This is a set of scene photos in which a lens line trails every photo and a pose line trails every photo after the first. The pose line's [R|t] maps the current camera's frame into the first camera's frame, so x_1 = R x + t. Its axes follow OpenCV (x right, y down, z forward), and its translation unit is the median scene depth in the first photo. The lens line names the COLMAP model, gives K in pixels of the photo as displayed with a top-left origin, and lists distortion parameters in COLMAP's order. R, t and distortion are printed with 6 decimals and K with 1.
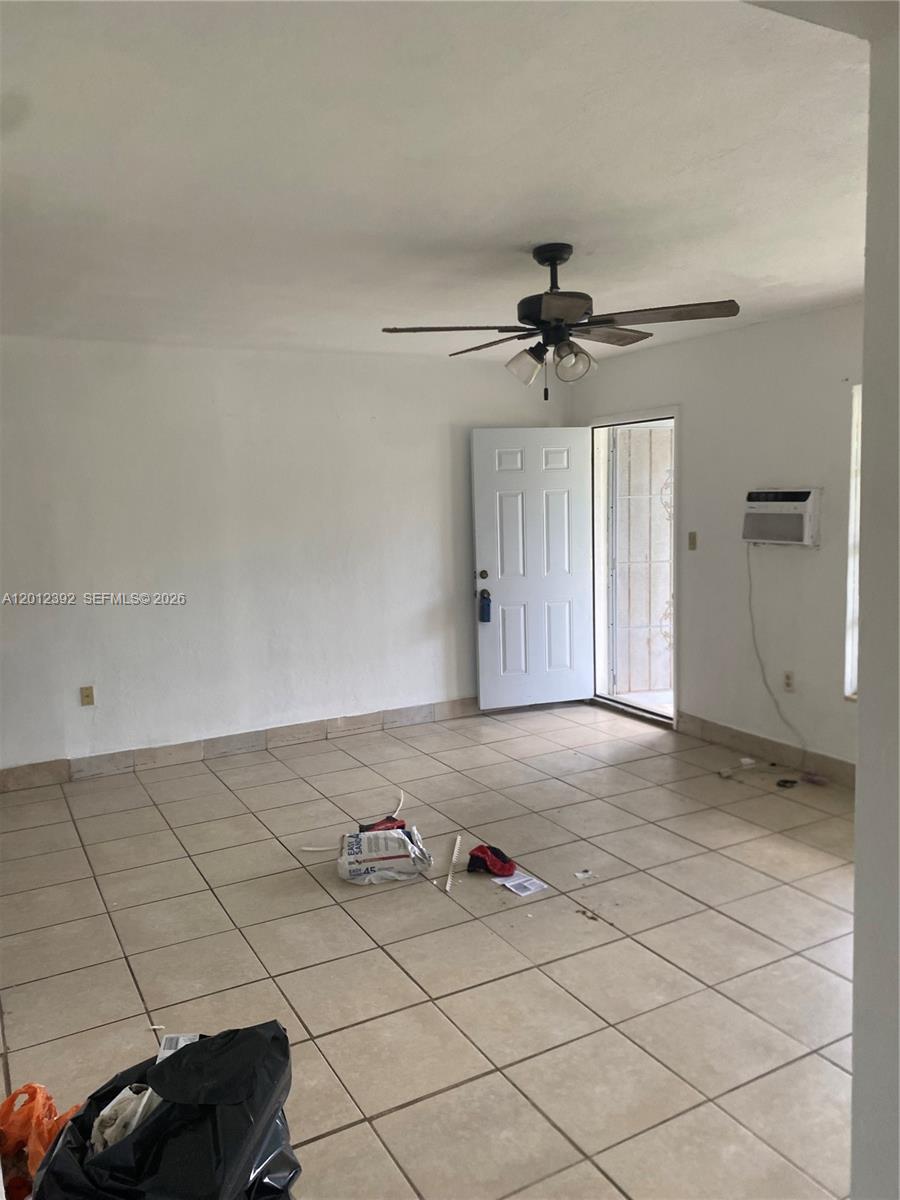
lens RADIAL K [[918.1, 0, 457.6], [0, 918.1, 603.3], [0, 0, 1]] dist [-0.000662, -0.001526]
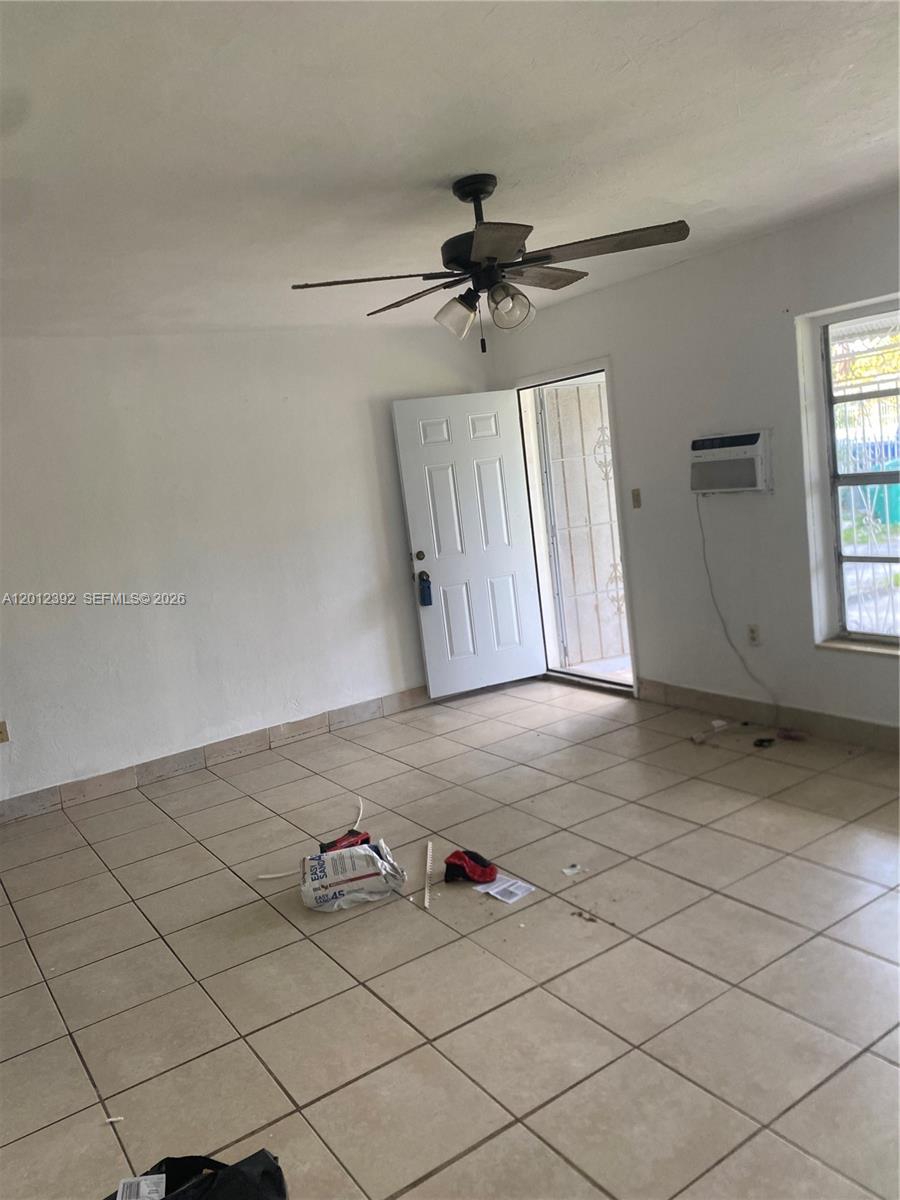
lens RADIAL K [[918.1, 0, 440.9], [0, 918.1, 596.6], [0, 0, 1]] dist [-0.000662, -0.001526]
pose [[0.992793, -0.101793, 0.063252, -0.022443], [0.100993, 0.994763, 0.015724, -0.003416], [-0.064521, -0.009222, 0.997874, 0.097990]]
